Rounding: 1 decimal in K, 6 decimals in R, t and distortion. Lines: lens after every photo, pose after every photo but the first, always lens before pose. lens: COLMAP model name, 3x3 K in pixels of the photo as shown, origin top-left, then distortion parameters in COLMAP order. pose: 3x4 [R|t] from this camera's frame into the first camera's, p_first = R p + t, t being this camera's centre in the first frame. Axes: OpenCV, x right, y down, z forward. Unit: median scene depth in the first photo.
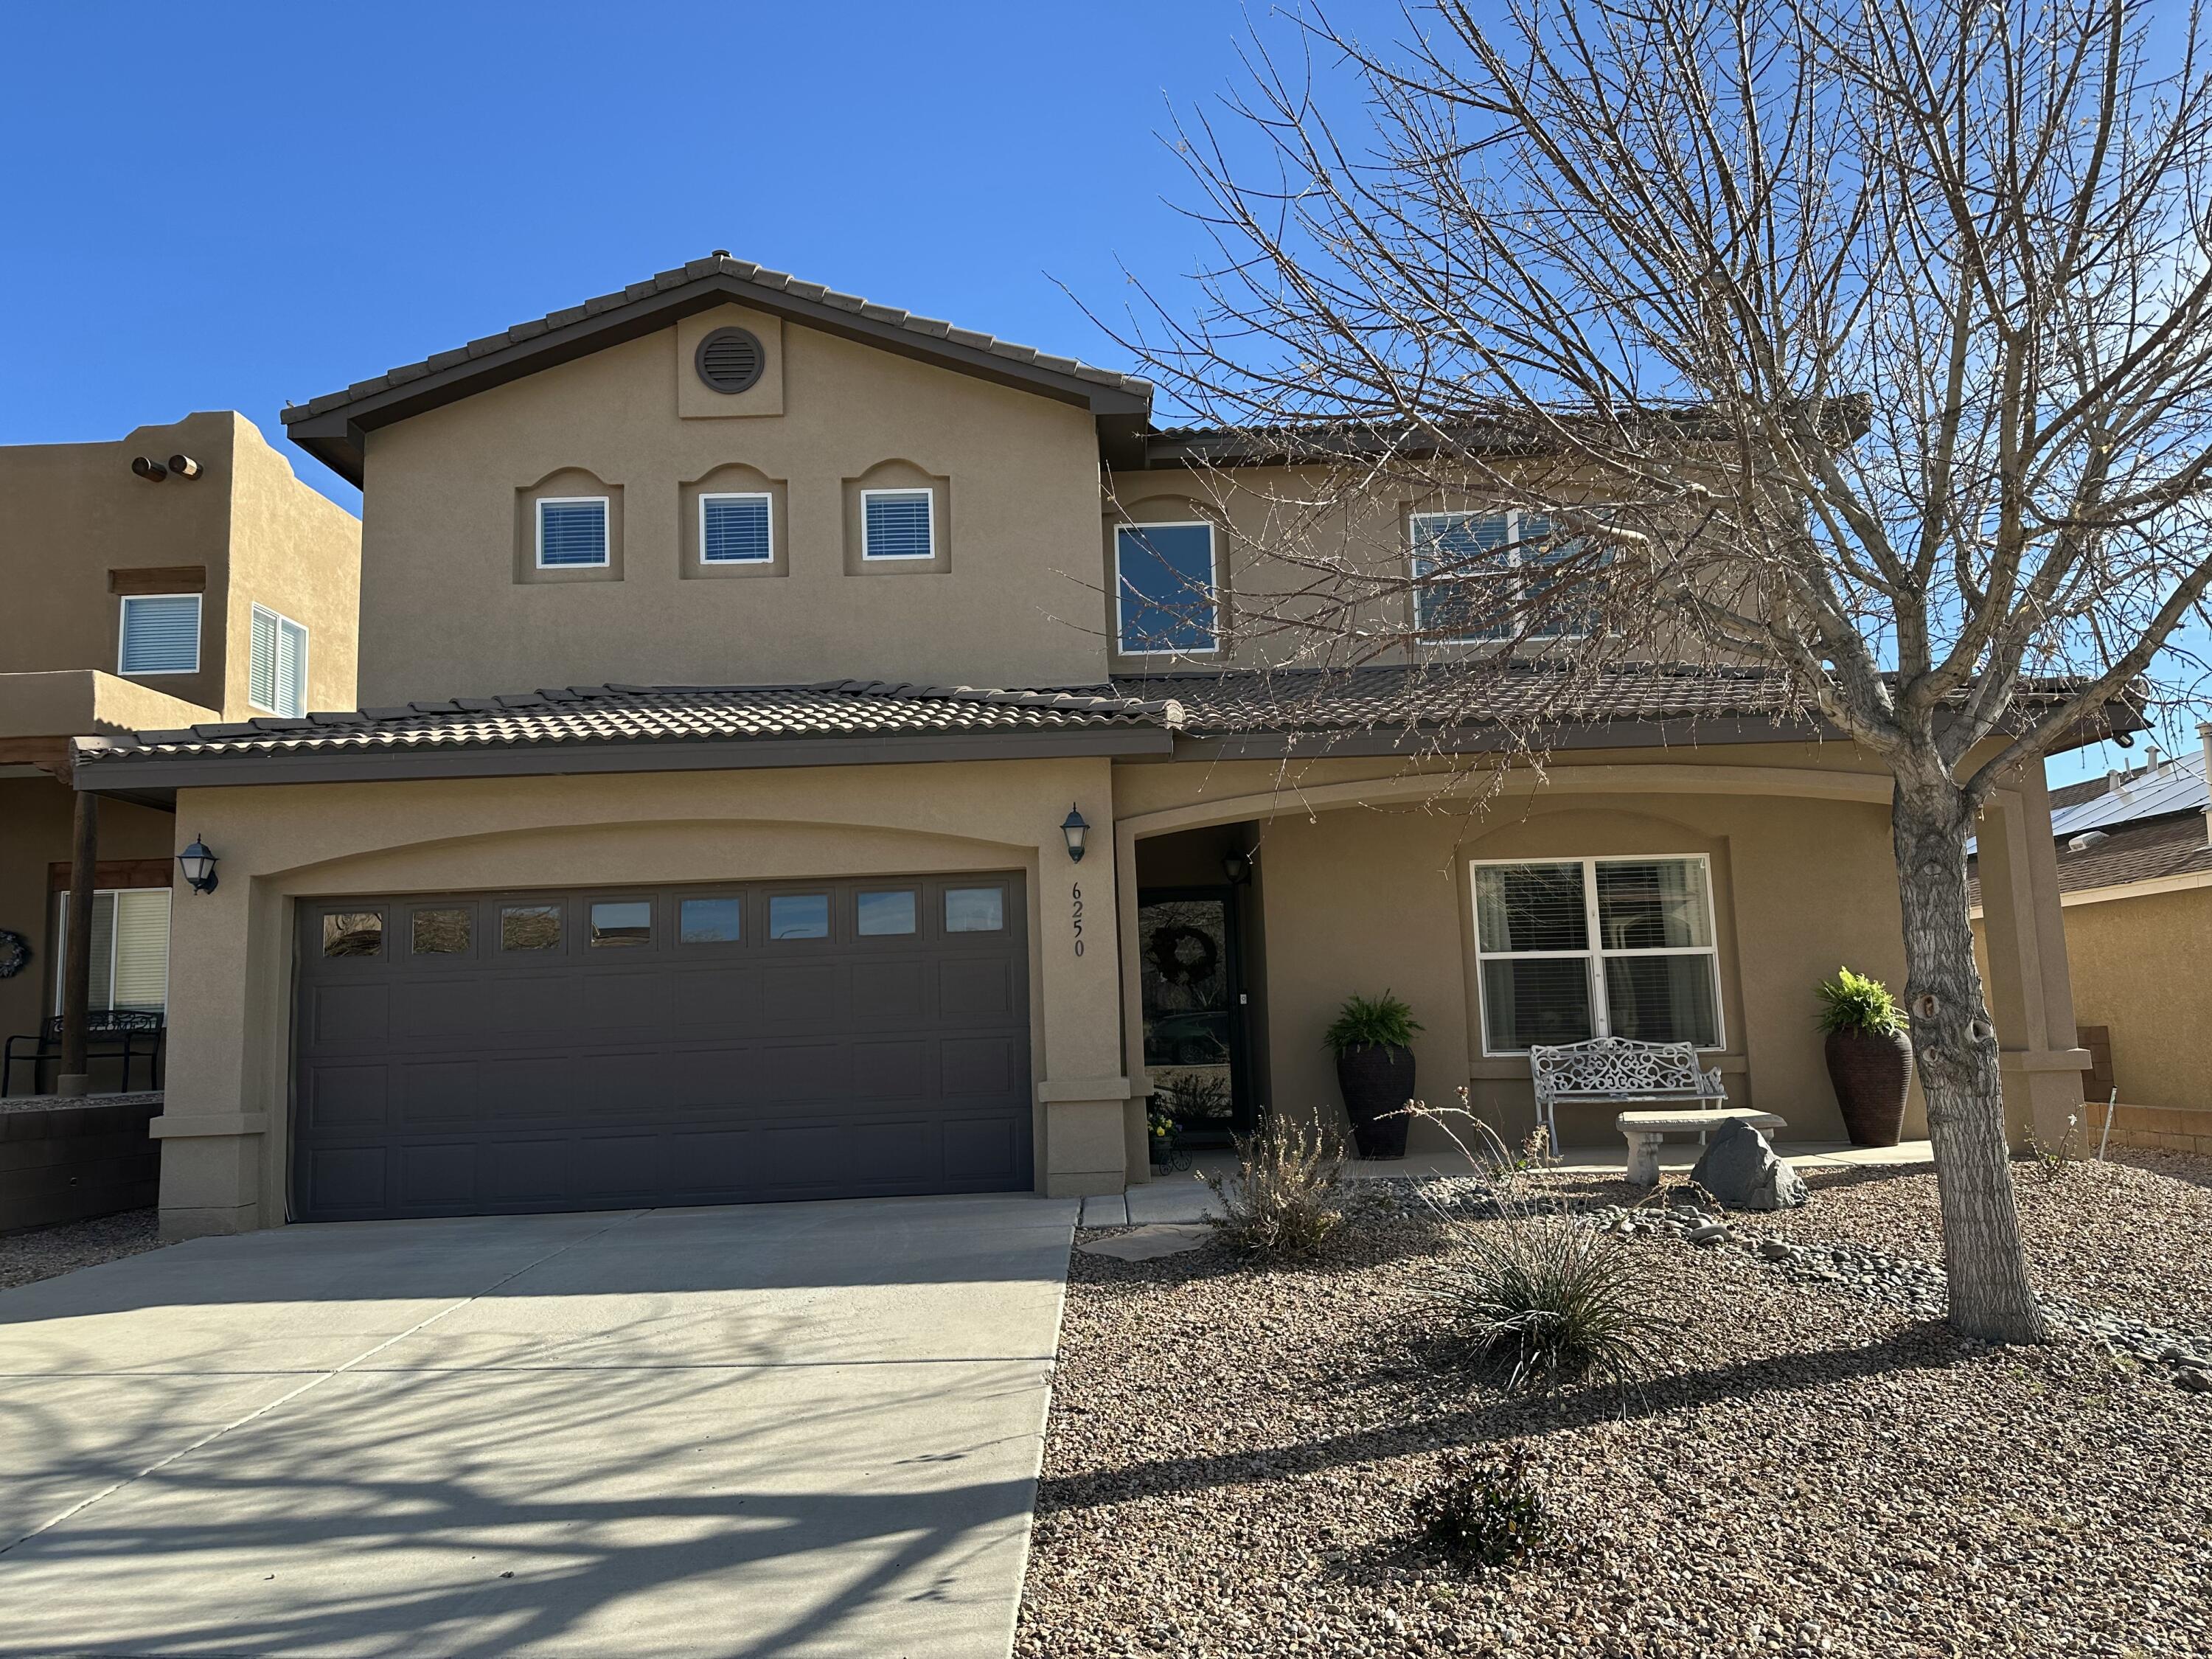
lens RADIAL K [[1542.5, 0, 1109.8], [0, 1542.5, 835.3], [0, 0, 1]] dist [0.110699, -0.169041]
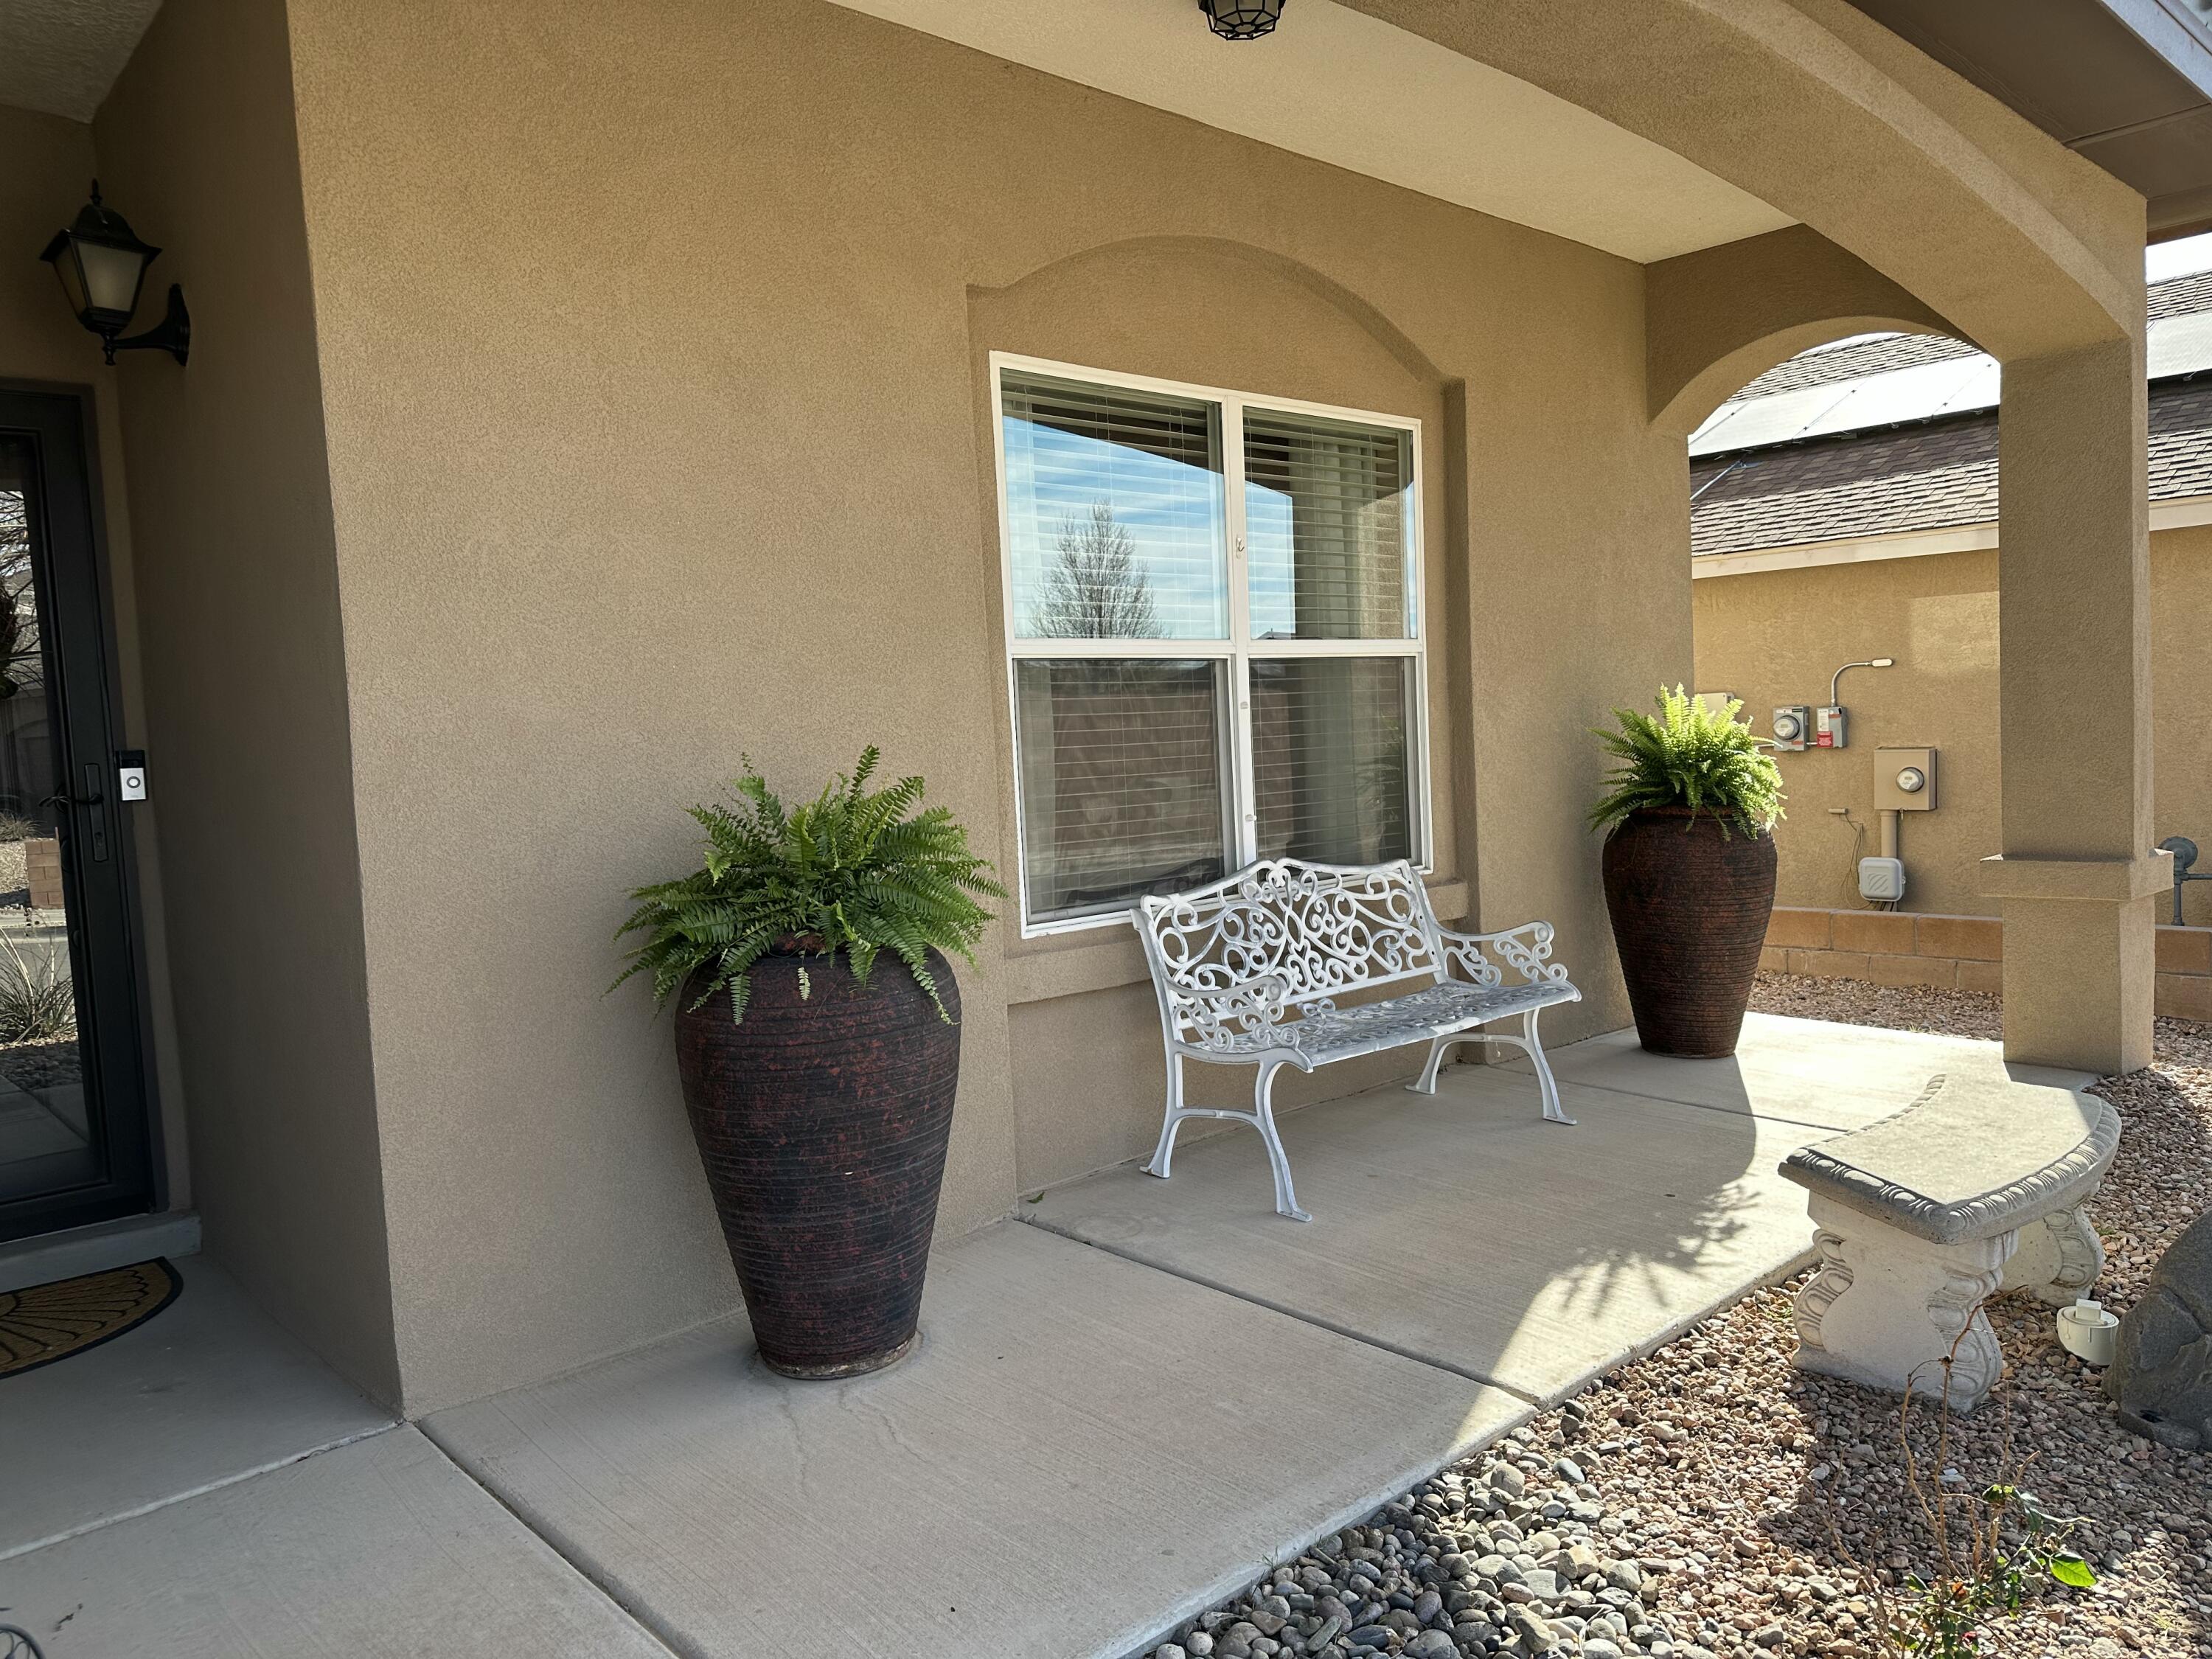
lens RADIAL K [[1547.2, 0, 1106.0], [0, 1547.2, 829.5], [0, 0, 1]] dist [0.066474, -0.072116]
pose [[0.728033, -0.046754, 0.683946, 0.019848], [-0.066380, 0.988176, 0.138211, 0.066170], [-0.682321, -0.146023, 0.716321, 0.702992]]
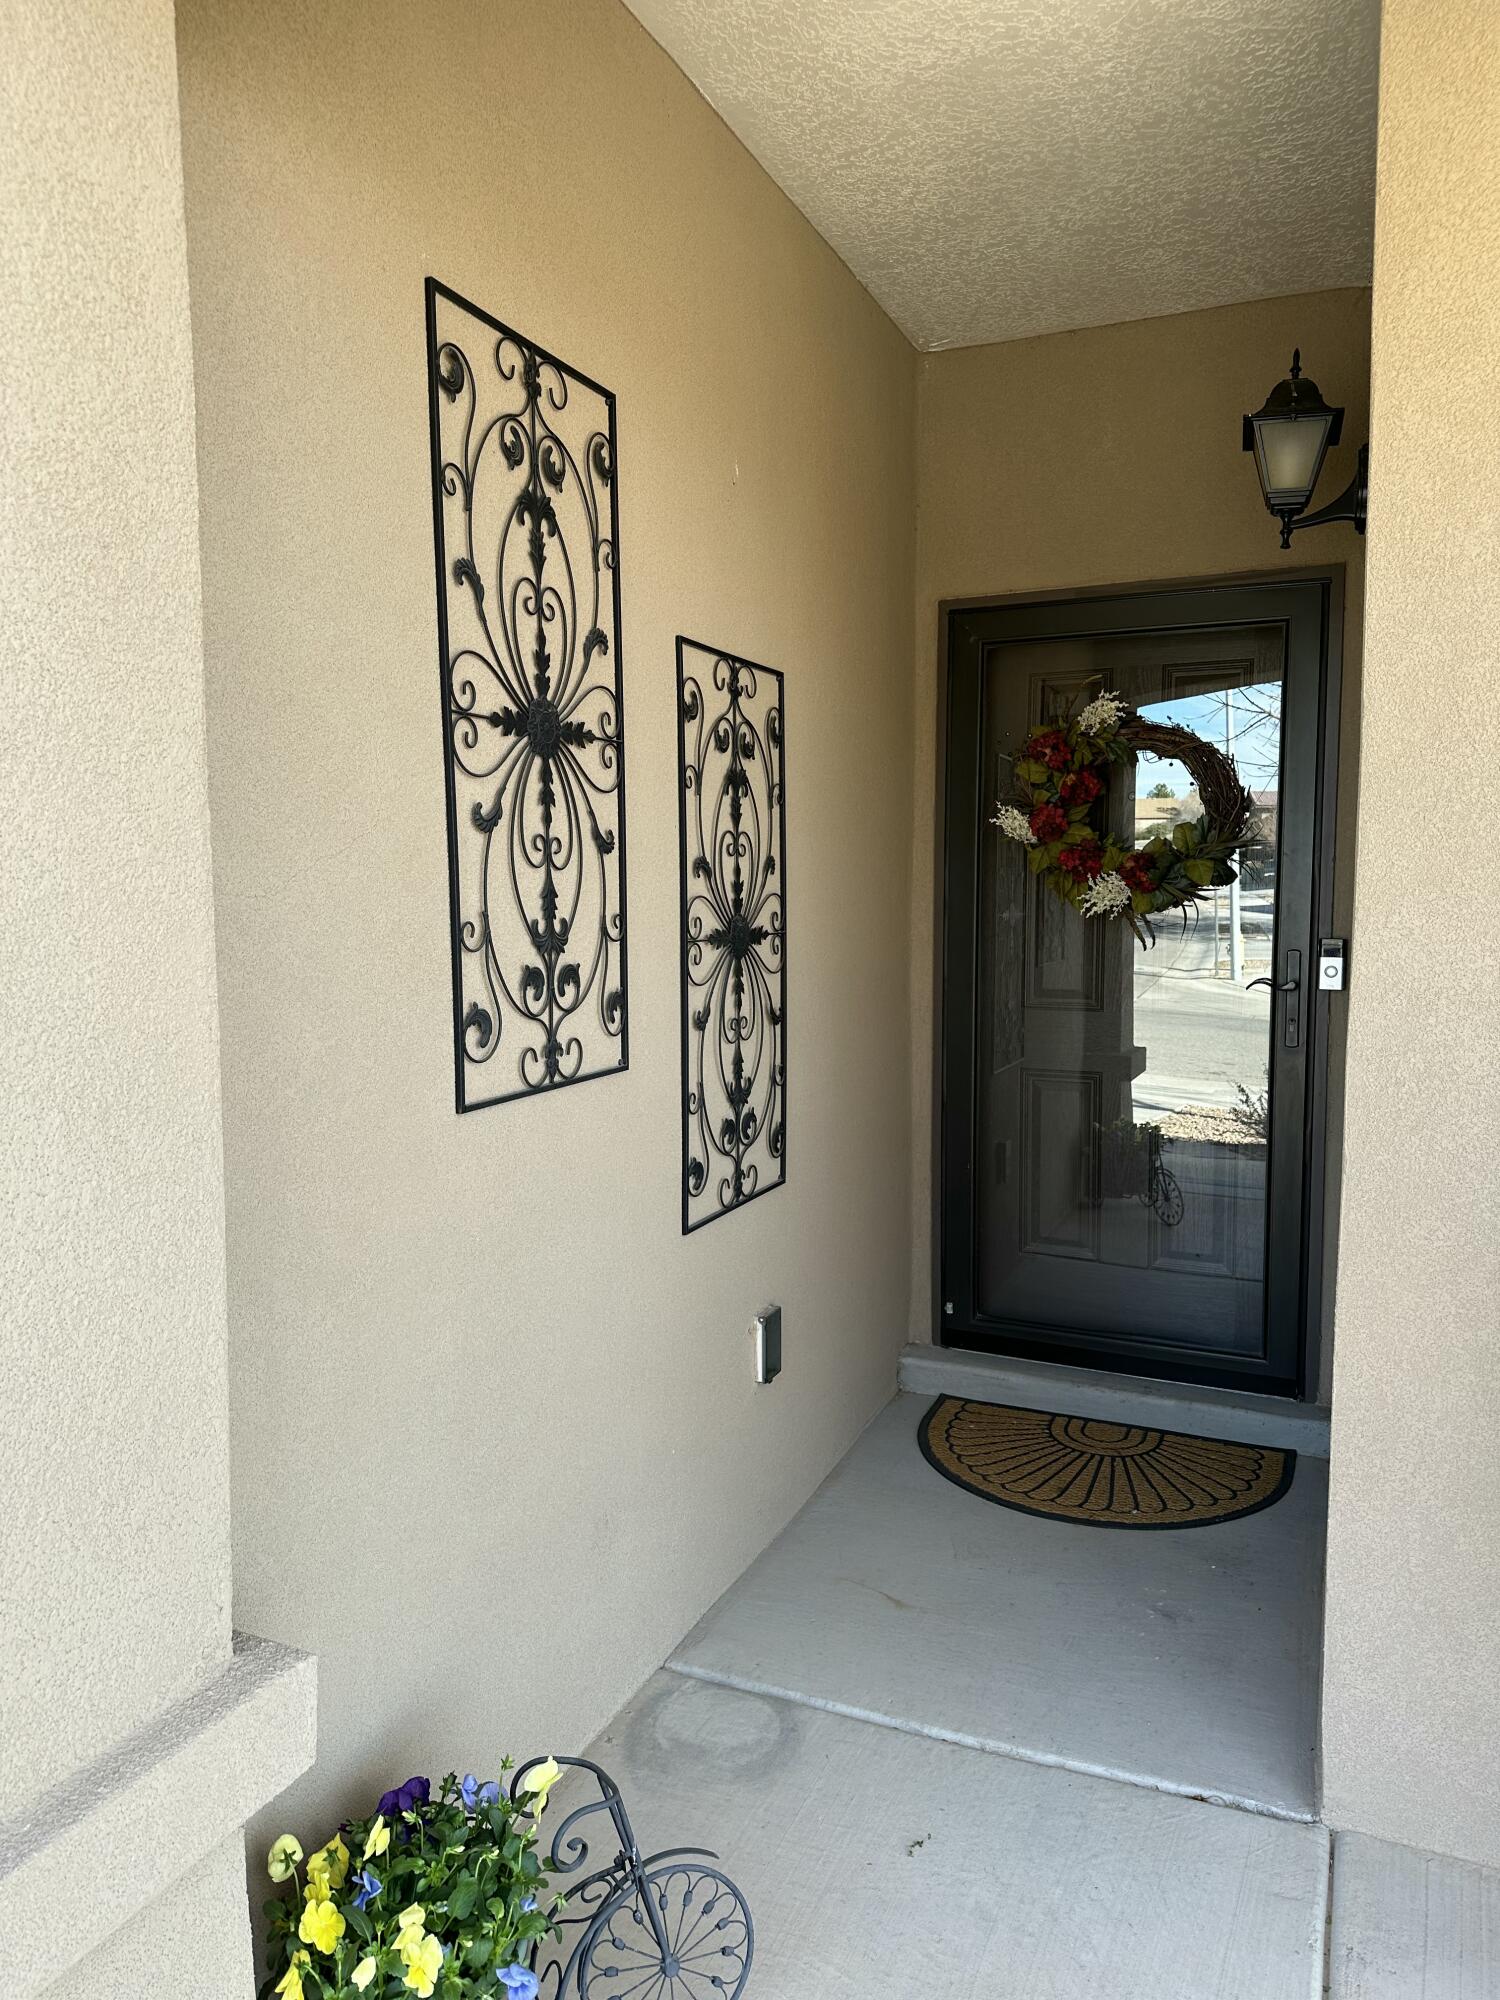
lens RADIAL K [[1416.9, 0, 750.0], [0, 1416.9, 1000.0], [0, 0, 1]] dist [-0.000612, 0.001028]
pose [[0.921073, 0.063292, -0.384212, 0.094934], [0.023724, 0.975747, 0.217612, 0.055569], [0.388667, -0.209551, 0.897233, 0.767261]]
